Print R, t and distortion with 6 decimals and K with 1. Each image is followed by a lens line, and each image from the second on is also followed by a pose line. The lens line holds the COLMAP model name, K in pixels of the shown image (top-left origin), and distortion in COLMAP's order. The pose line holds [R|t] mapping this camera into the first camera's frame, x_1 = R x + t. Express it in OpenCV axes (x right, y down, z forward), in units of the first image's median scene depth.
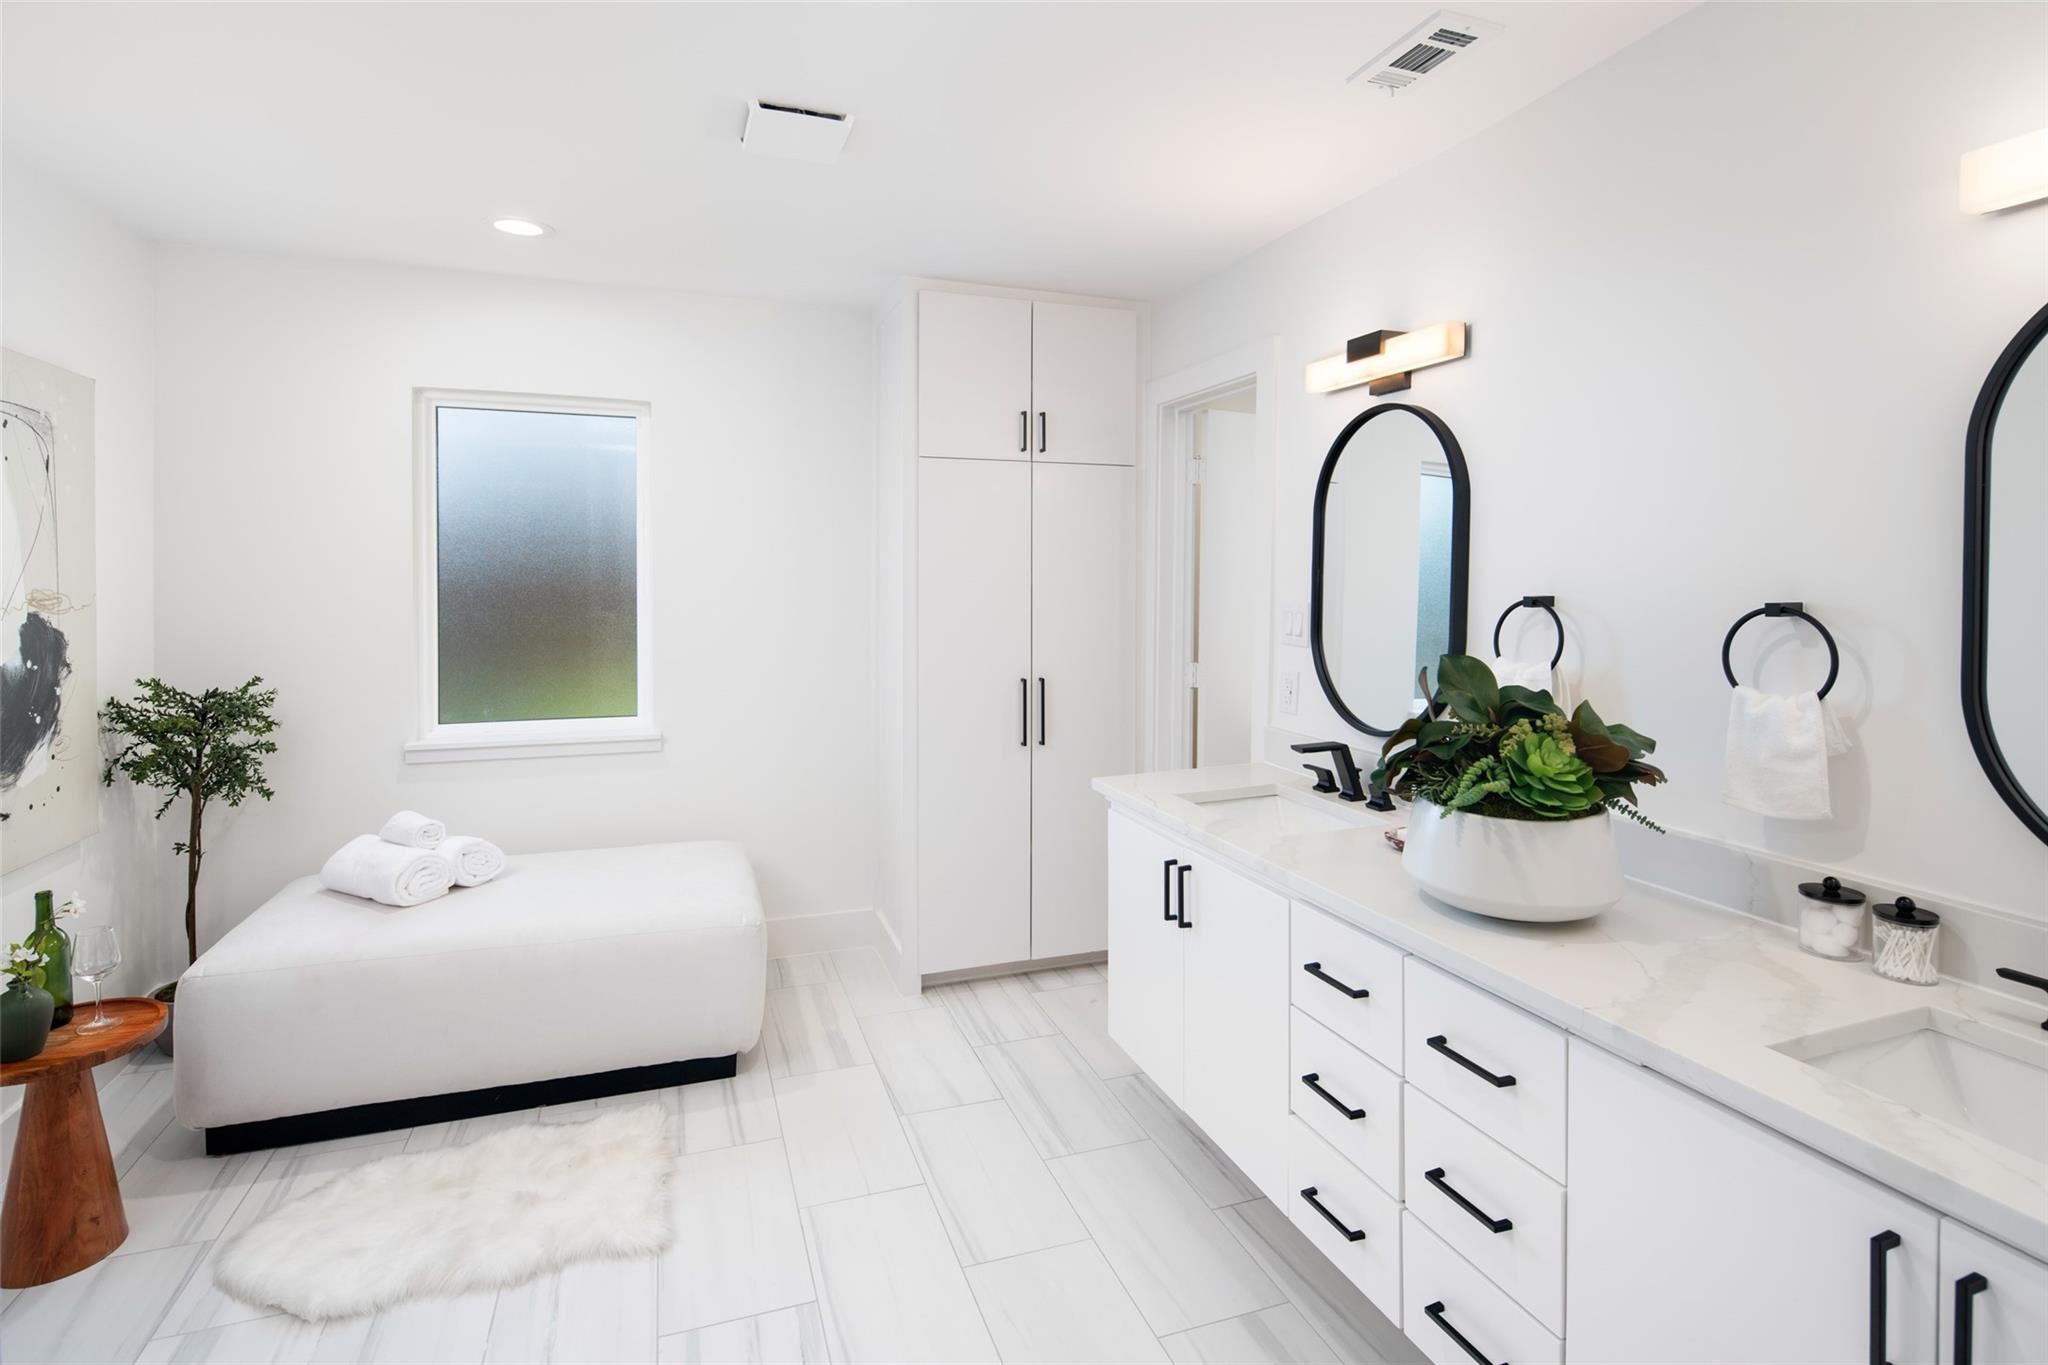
lens RADIAL K [[1014.6, 0, 1026.9], [0, 1014.6, 602.6], [0, 0, 1]] dist [0.000613, -0.000397]
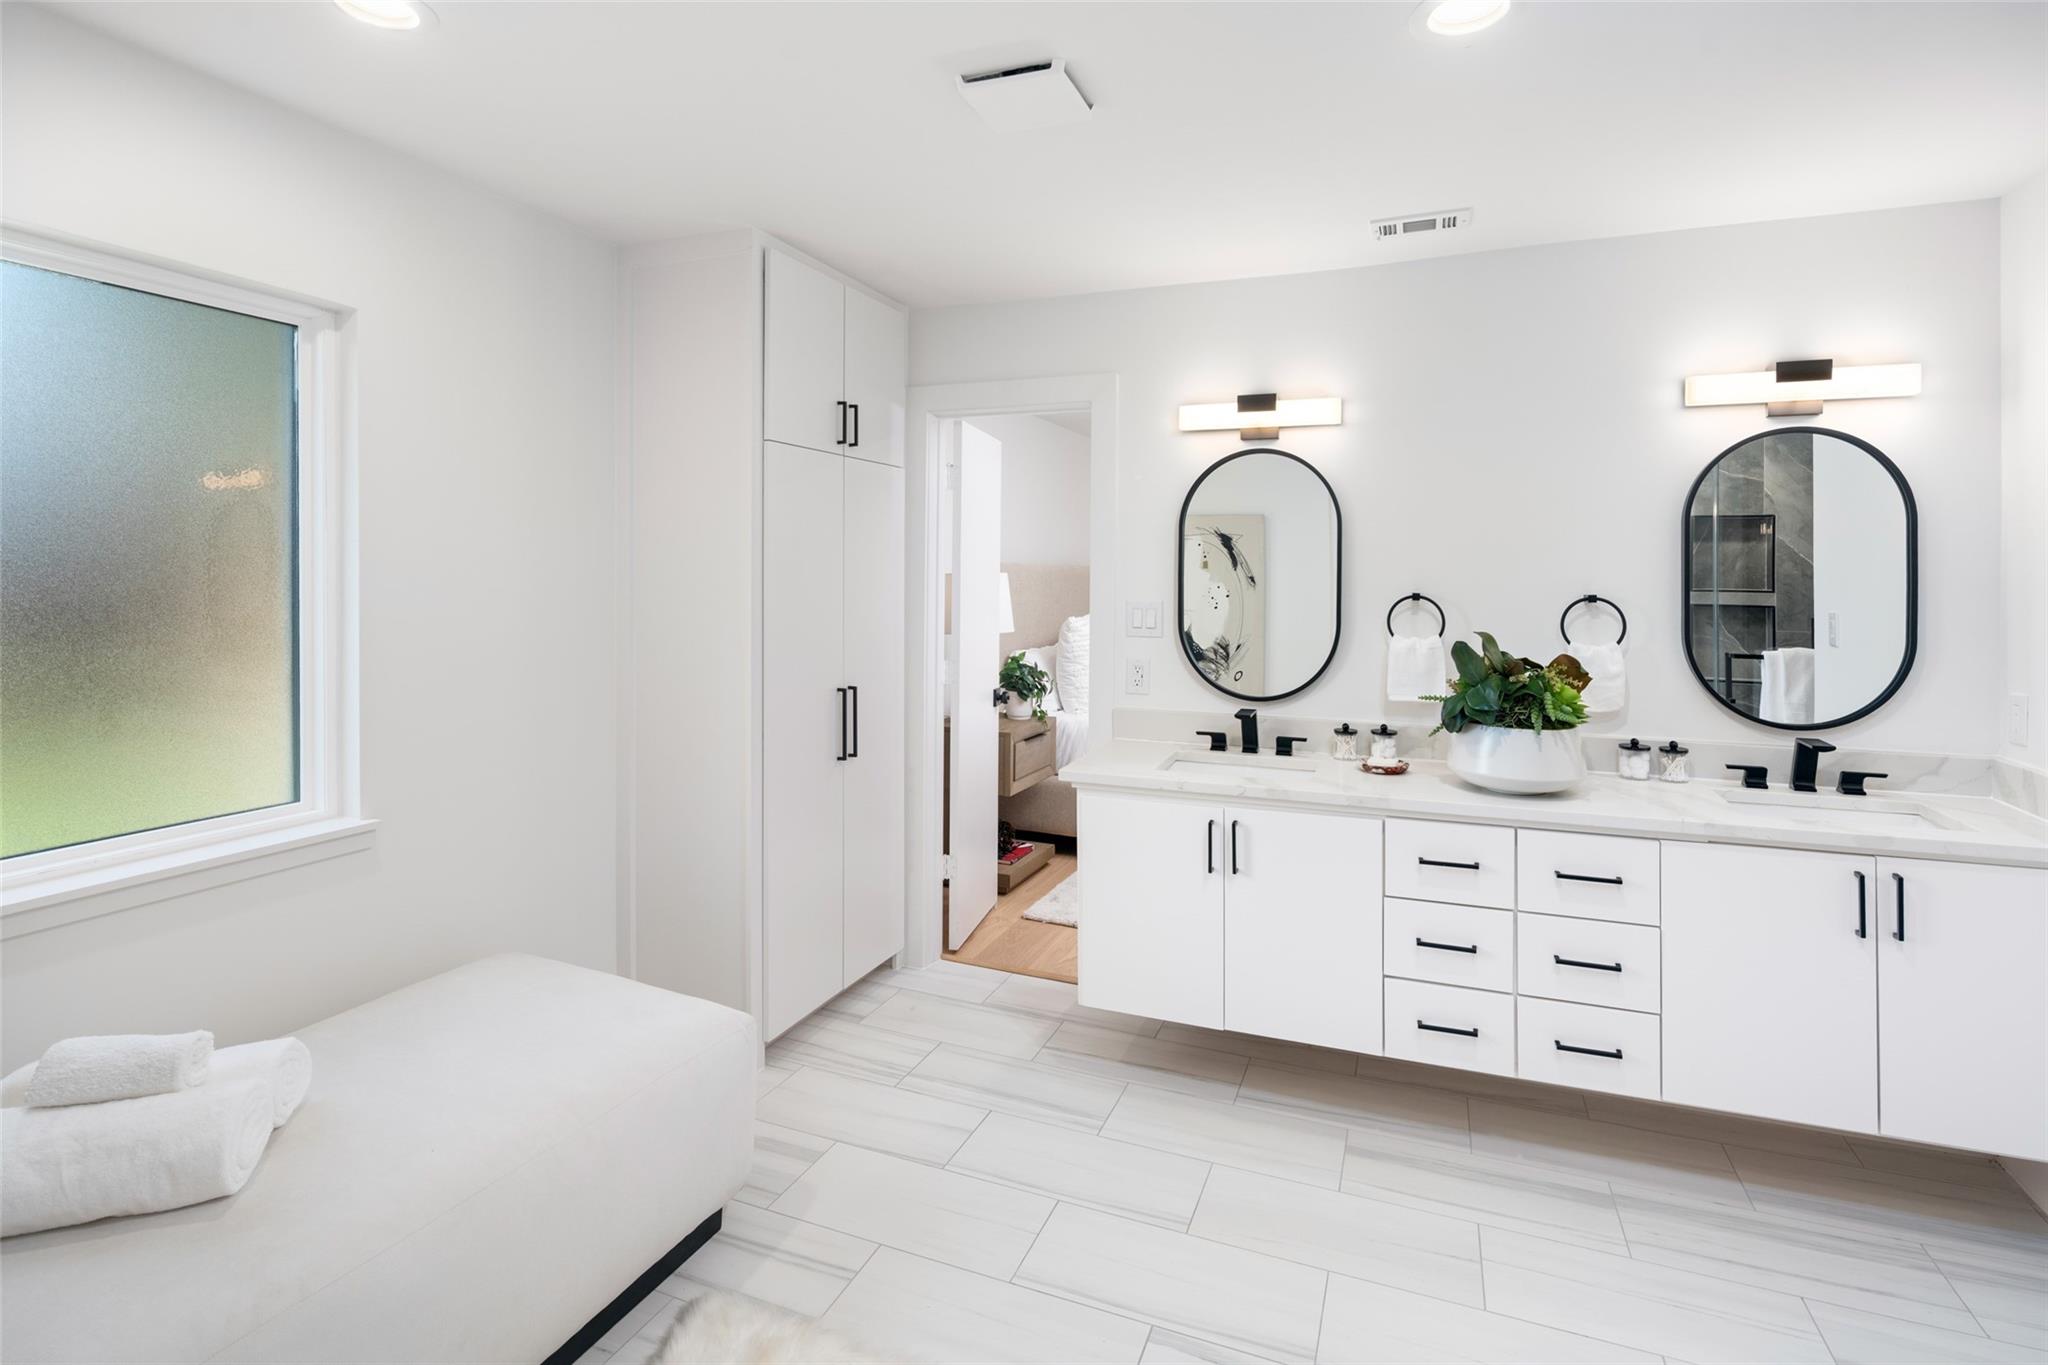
lens RADIAL K [[1016.8, 0, 1020.4], [0, 1016.8, 593.8], [0, 0, 1]] dist [0.009664, 0.000395]
pose [[0.656306, -0.010643, 0.754419, -0.856500], [0.017721, 0.999842, -0.001312, -0.011330], [-0.754286, 0.014230, 0.656391, 0.371362]]
